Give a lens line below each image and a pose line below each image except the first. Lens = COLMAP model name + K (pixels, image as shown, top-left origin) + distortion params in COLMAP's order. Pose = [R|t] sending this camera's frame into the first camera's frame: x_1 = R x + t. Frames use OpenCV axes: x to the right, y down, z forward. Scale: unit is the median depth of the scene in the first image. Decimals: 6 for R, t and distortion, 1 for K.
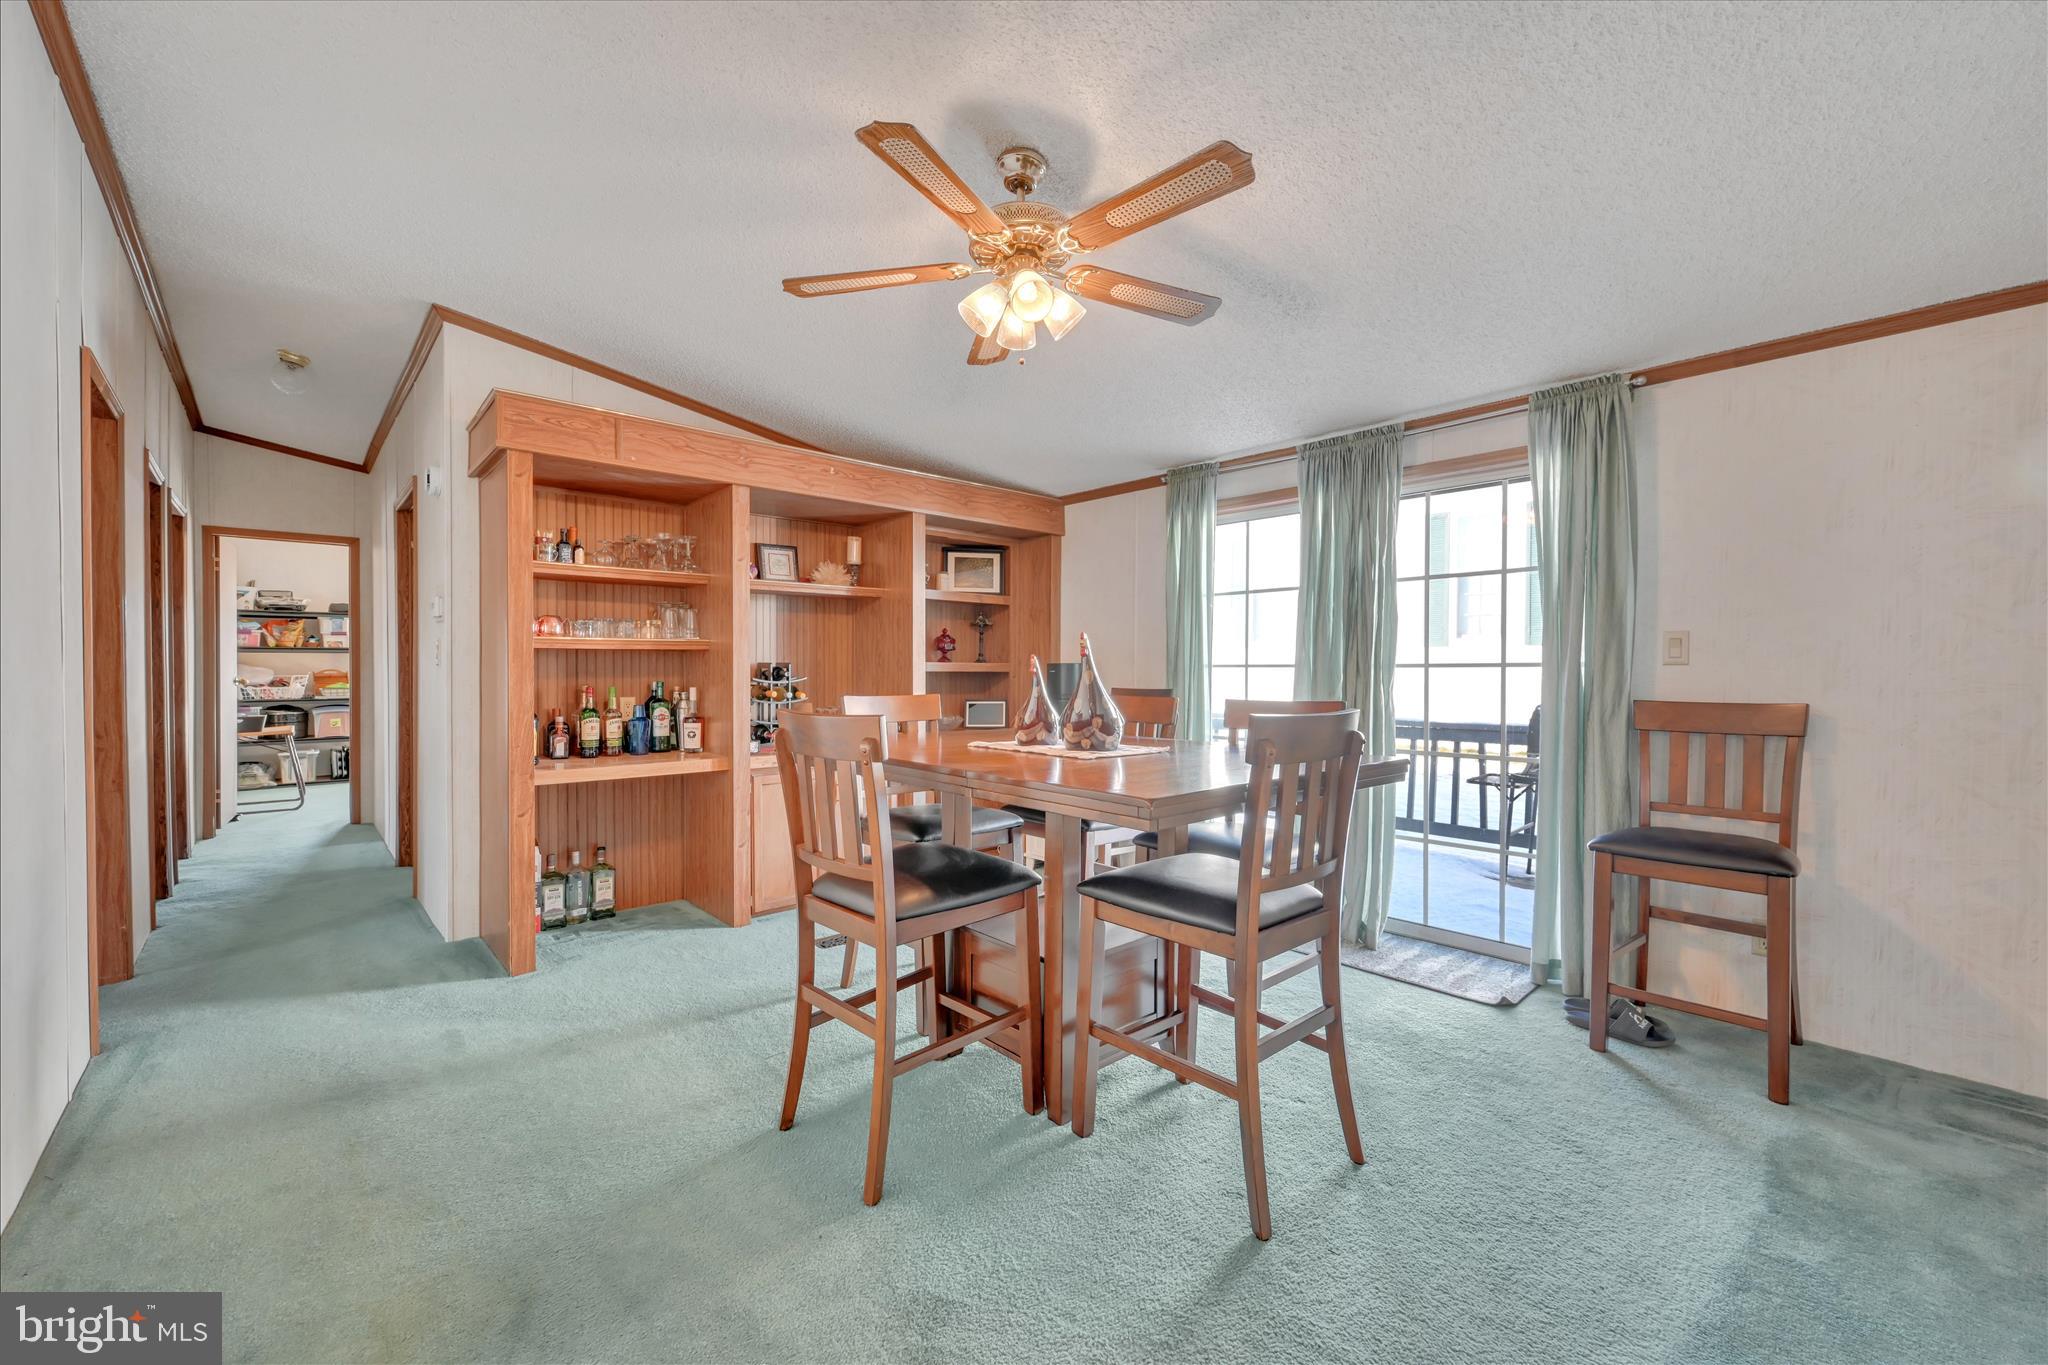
lens RADIAL K [[822.5, 0, 1023.1], [0, 822.5, 681.6], [0, 0, 1]] dist [0.002573, 0.000316]
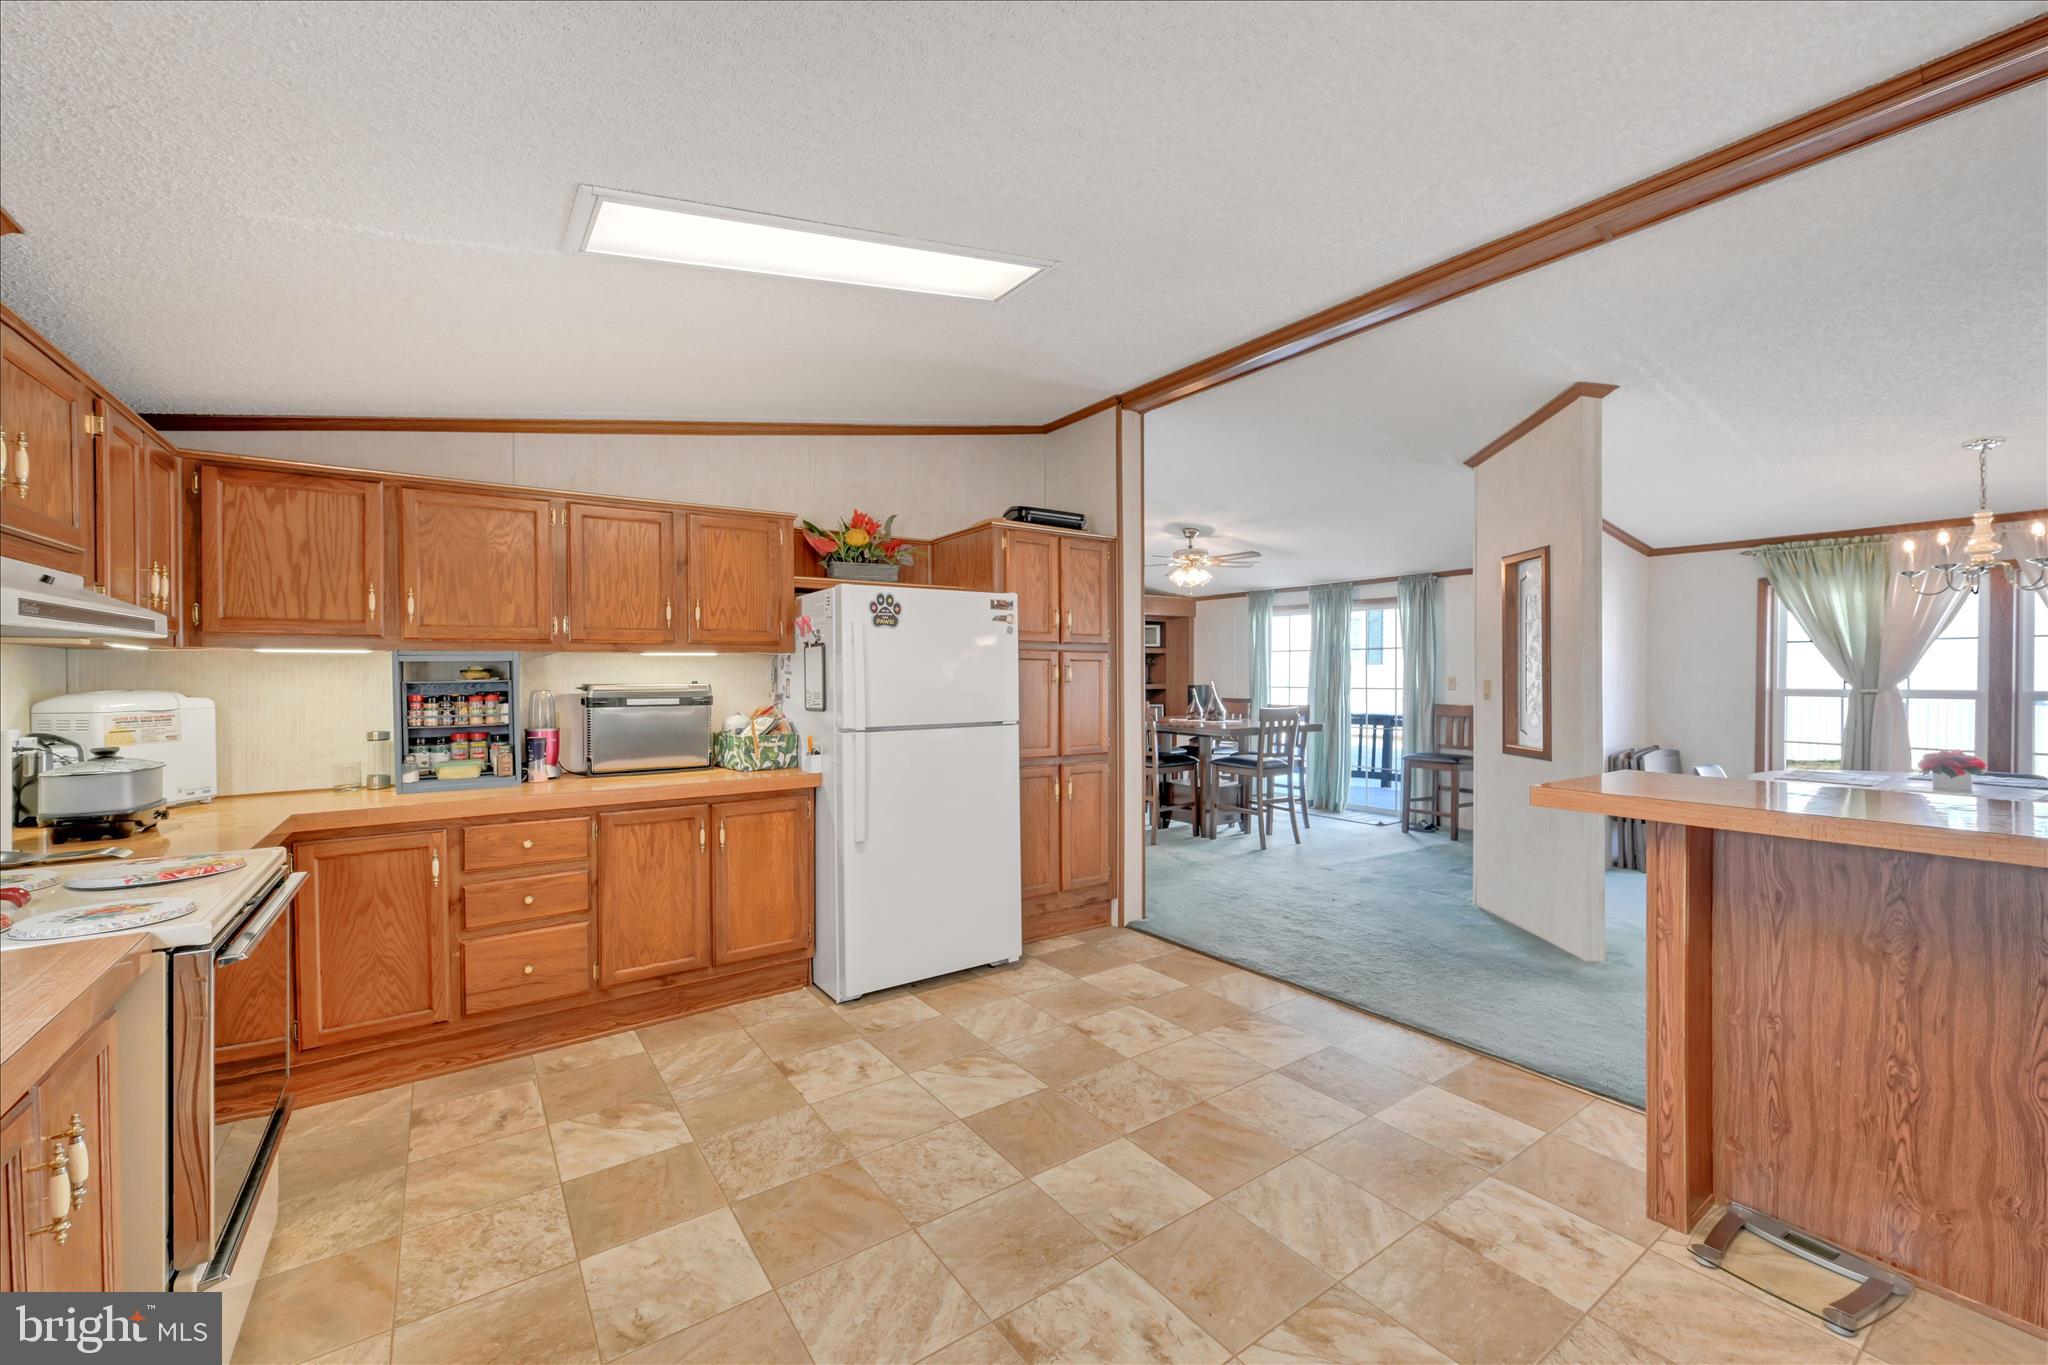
lens RADIAL K [[822.5, 0, 1023.4], [0, 822.5, 677.7], [0, 0, 1]] dist [0.002573, 0.000316]
pose [[0.991735, -0.005257, -0.128196, -0.135130], [0.004236, 0.999957, -0.008236, -0.031076], [0.128234, 0.007625, 0.991715, -1.251733]]
